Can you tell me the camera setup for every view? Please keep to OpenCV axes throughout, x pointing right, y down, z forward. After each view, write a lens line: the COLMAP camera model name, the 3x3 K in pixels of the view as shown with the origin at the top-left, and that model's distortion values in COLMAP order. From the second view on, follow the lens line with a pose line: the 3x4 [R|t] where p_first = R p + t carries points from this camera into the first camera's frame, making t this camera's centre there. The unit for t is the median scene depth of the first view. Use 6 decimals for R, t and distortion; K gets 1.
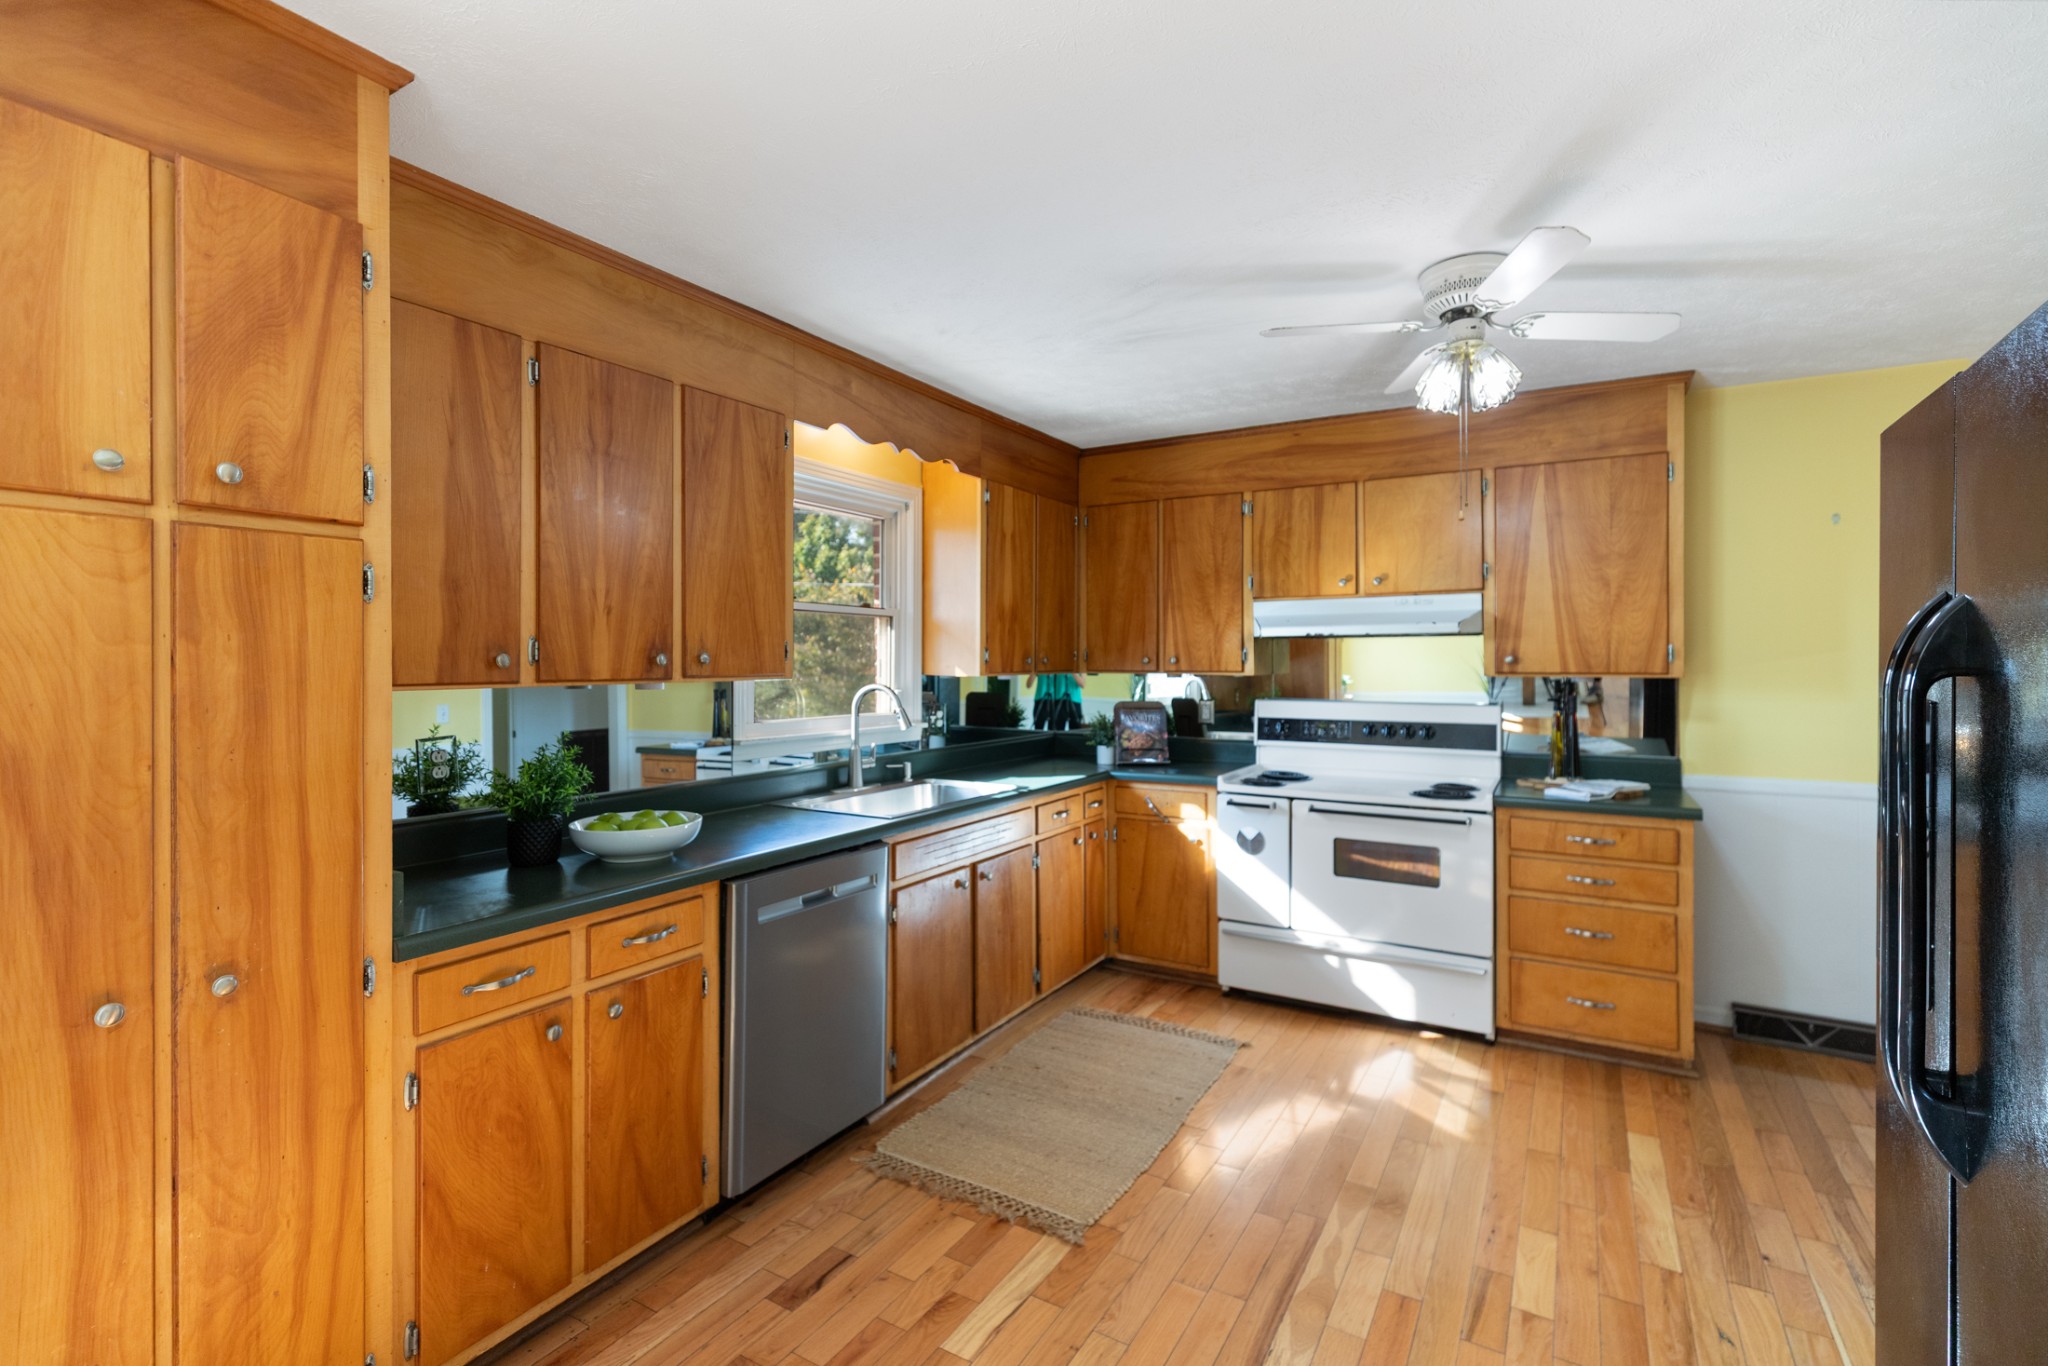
lens RADIAL K [[927.4, 0, 1028.8], [0, 927.4, 693.3], [0, 0, 1]] dist [0.003681, 0.000473]
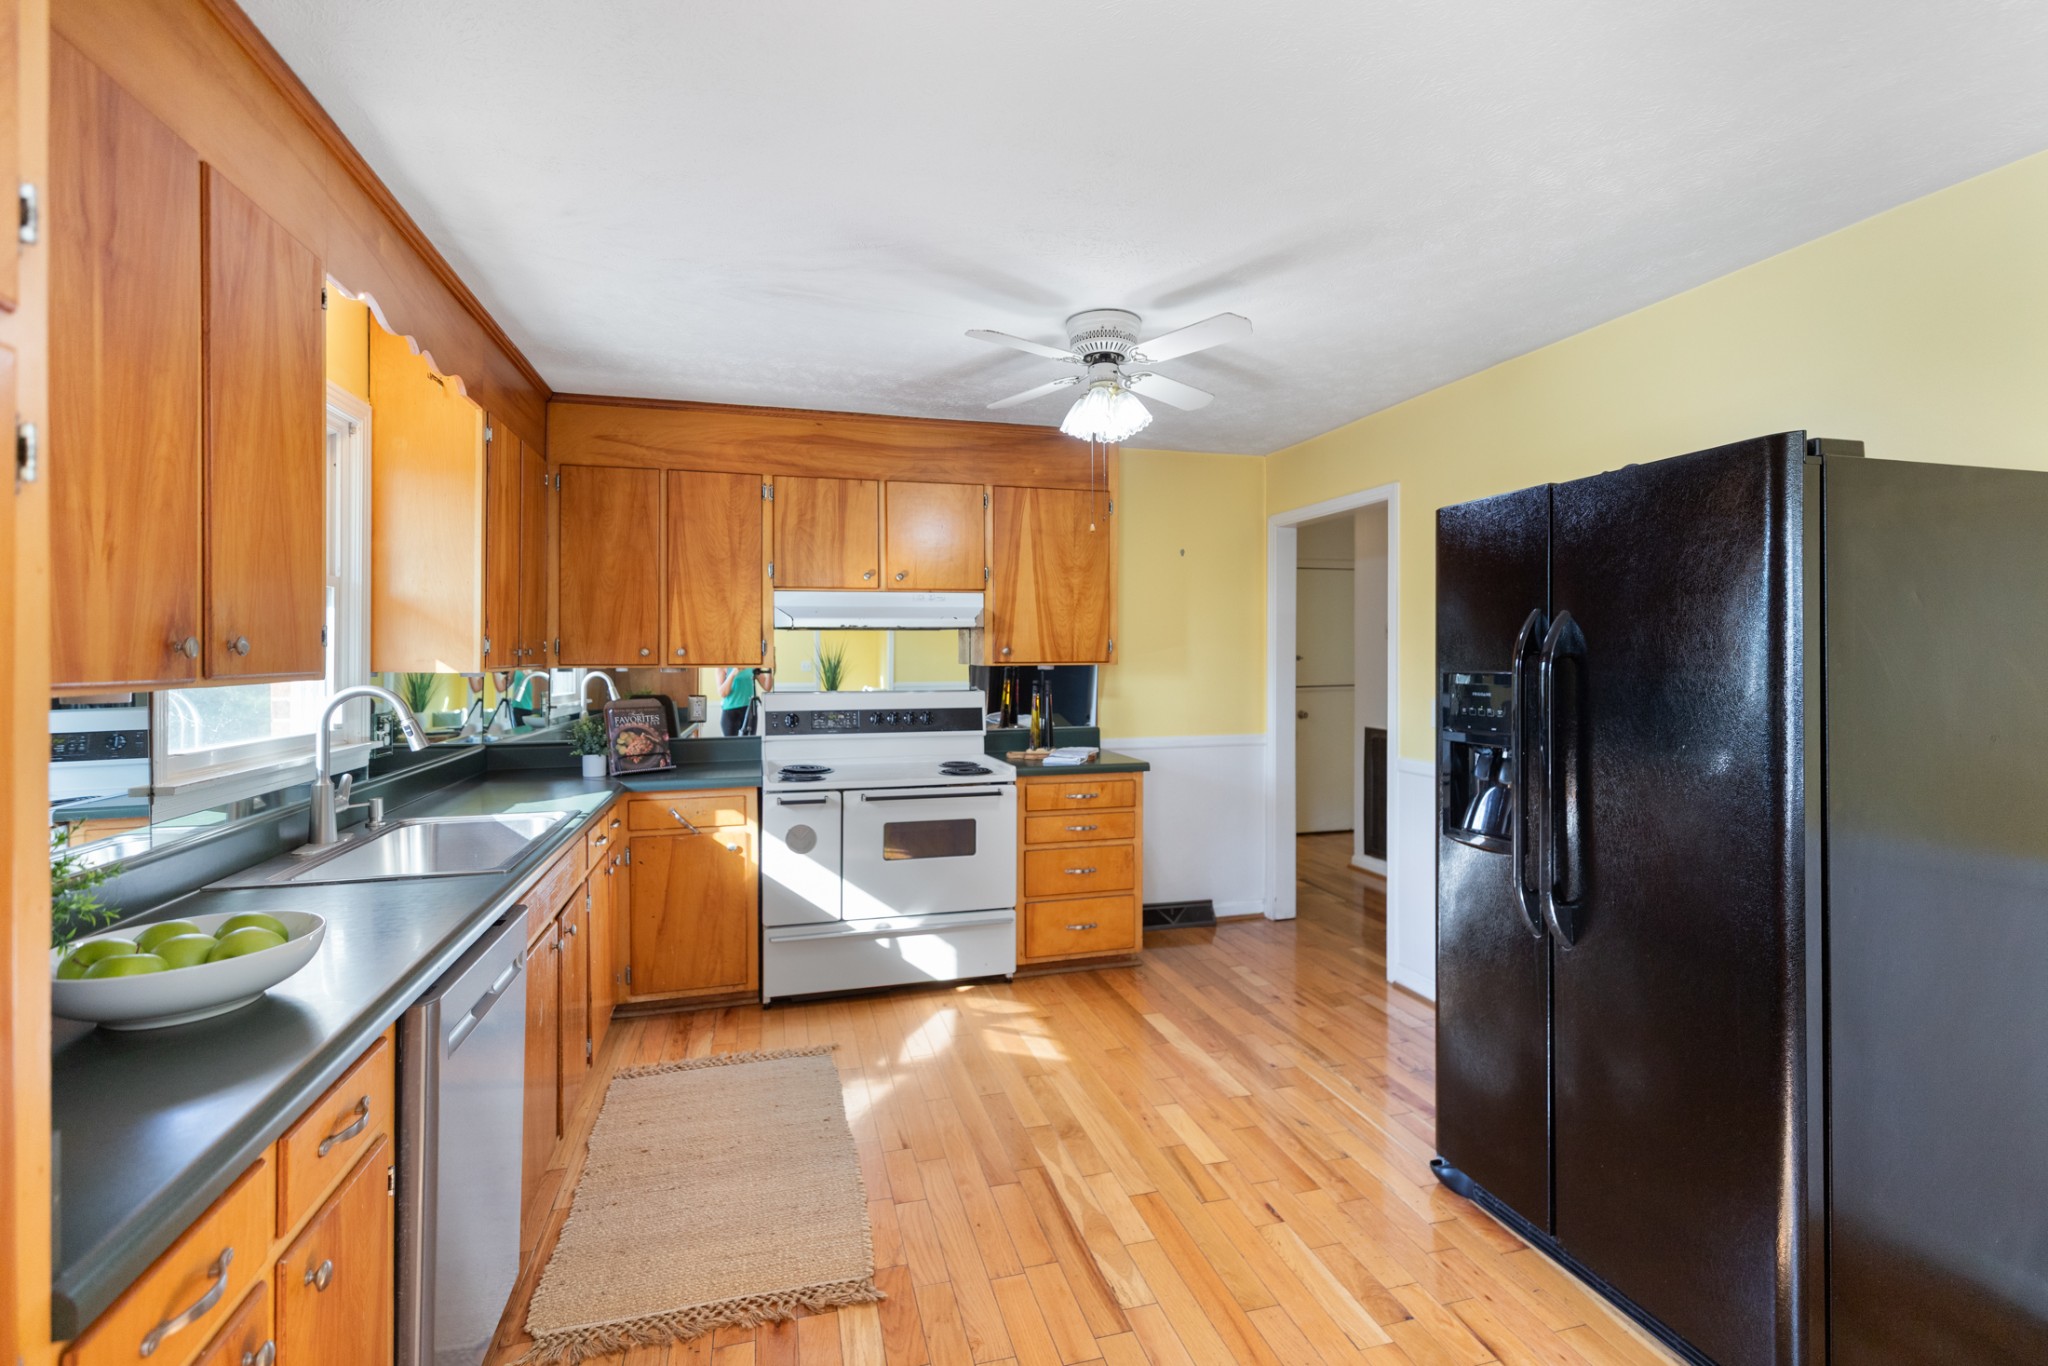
lens RADIAL K [[927.4, 0, 1032.7], [0, 927.4, 684.6], [0, 0, 1]] dist [0.003681, 0.000473]
pose [[0.689843, -0.025055, 0.723526, -0.302966], [0.027391, 0.999589, 0.008499, -0.002956], [-0.723441, 0.013955, 0.690245, 0.166819]]
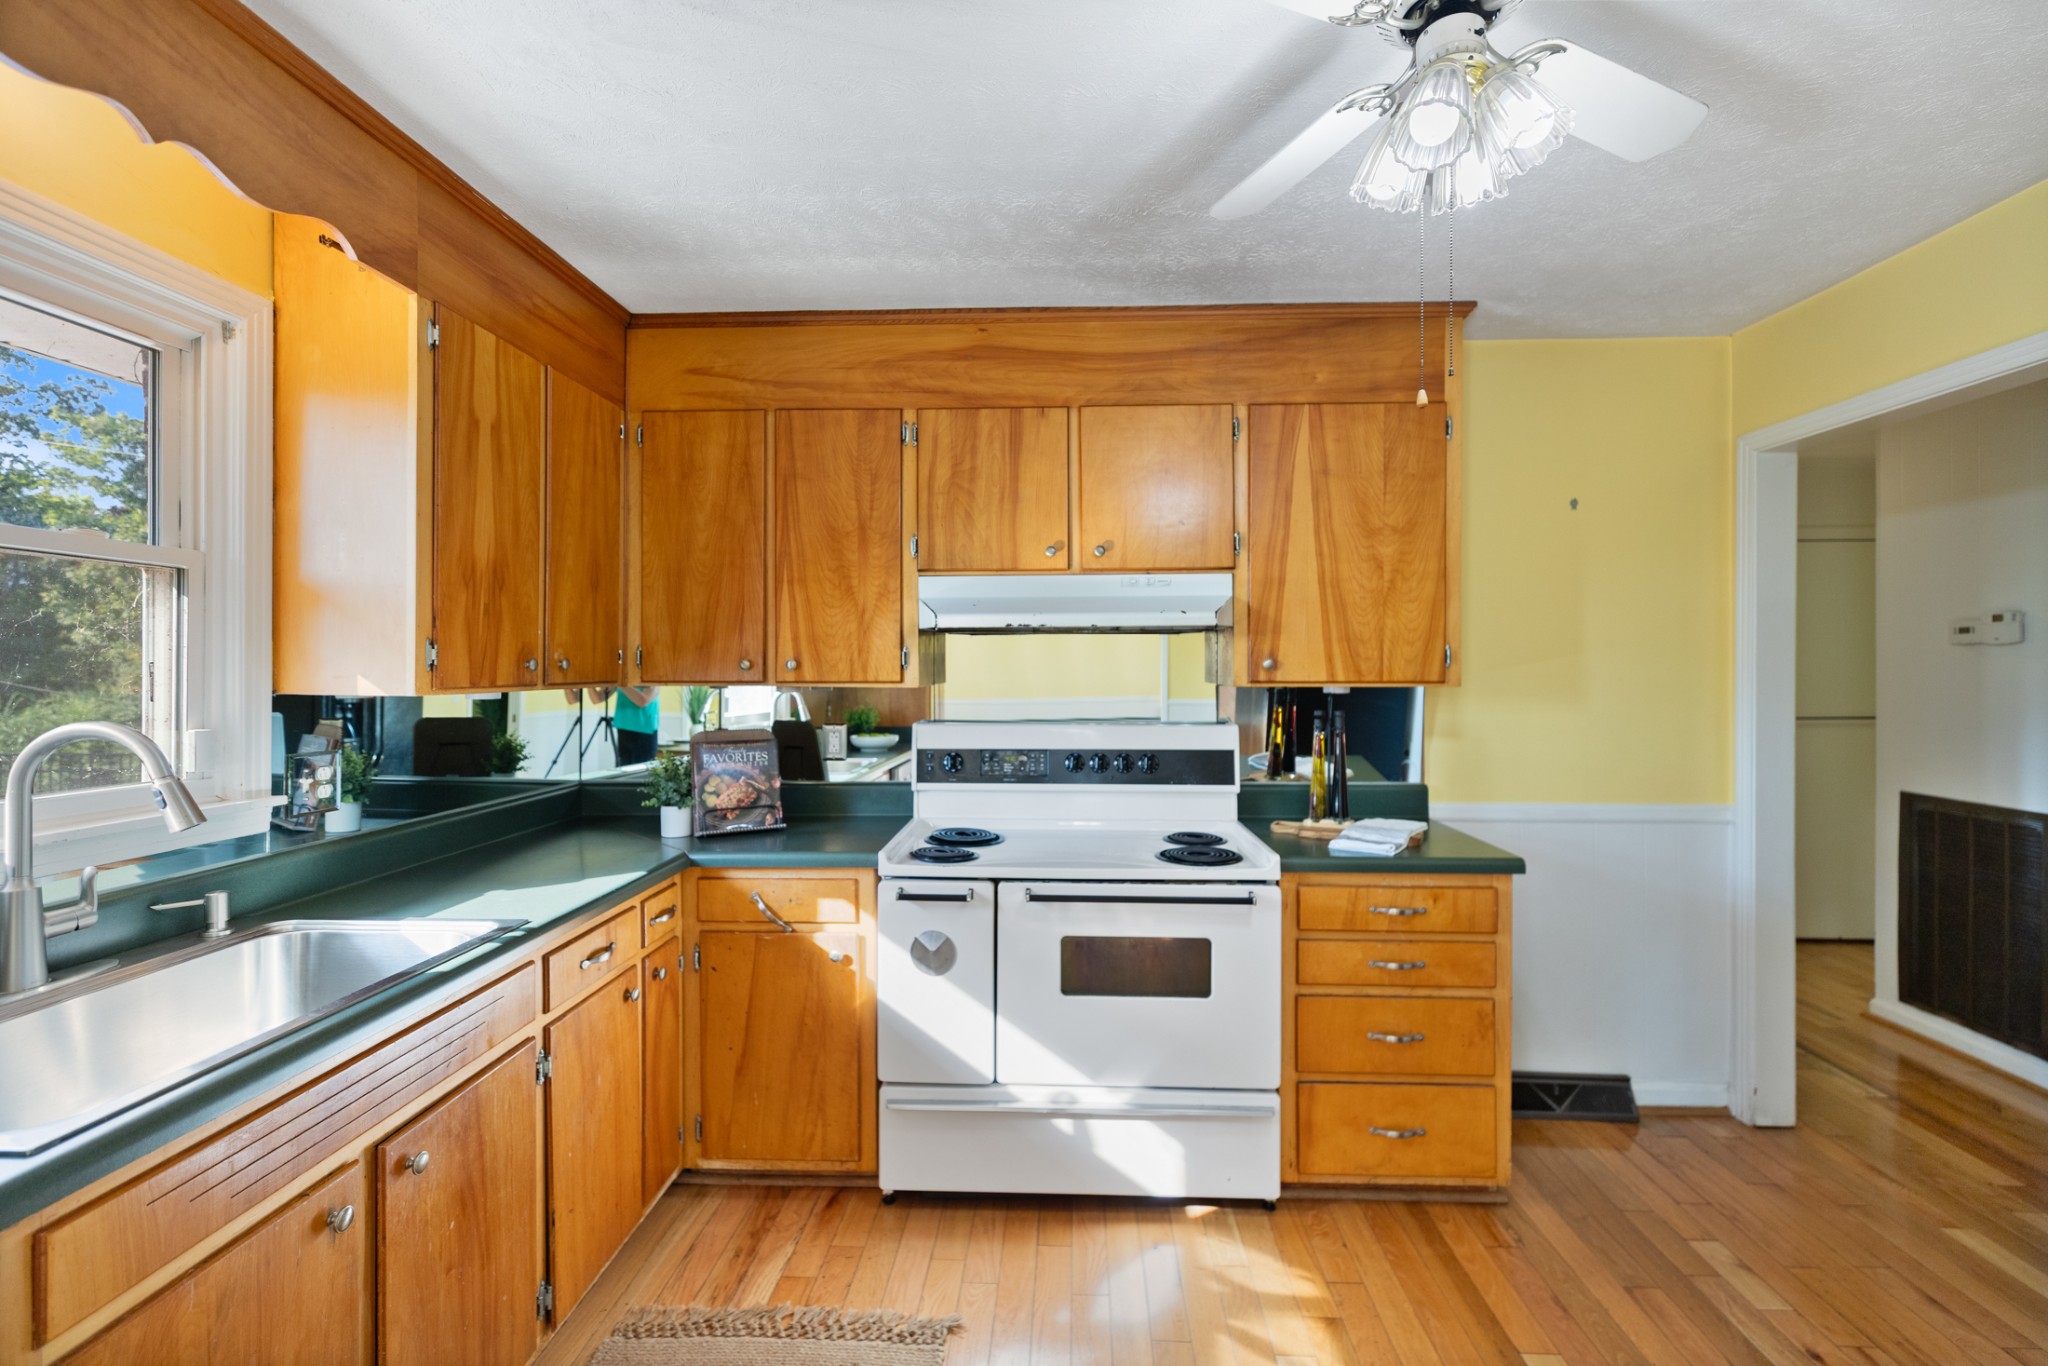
lens RADIAL K [[927.4, 0, 1034.5], [0, 927.4, 666.5], [0, 0, 1]] dist [0.003681, 0.000473]
pose [[0.882643, 0.000816, 0.470044, 0.005525], [0.016033, 0.999364, -0.031842, -0.013576], [-0.469771, 0.035641, 0.882069, 0.430718]]
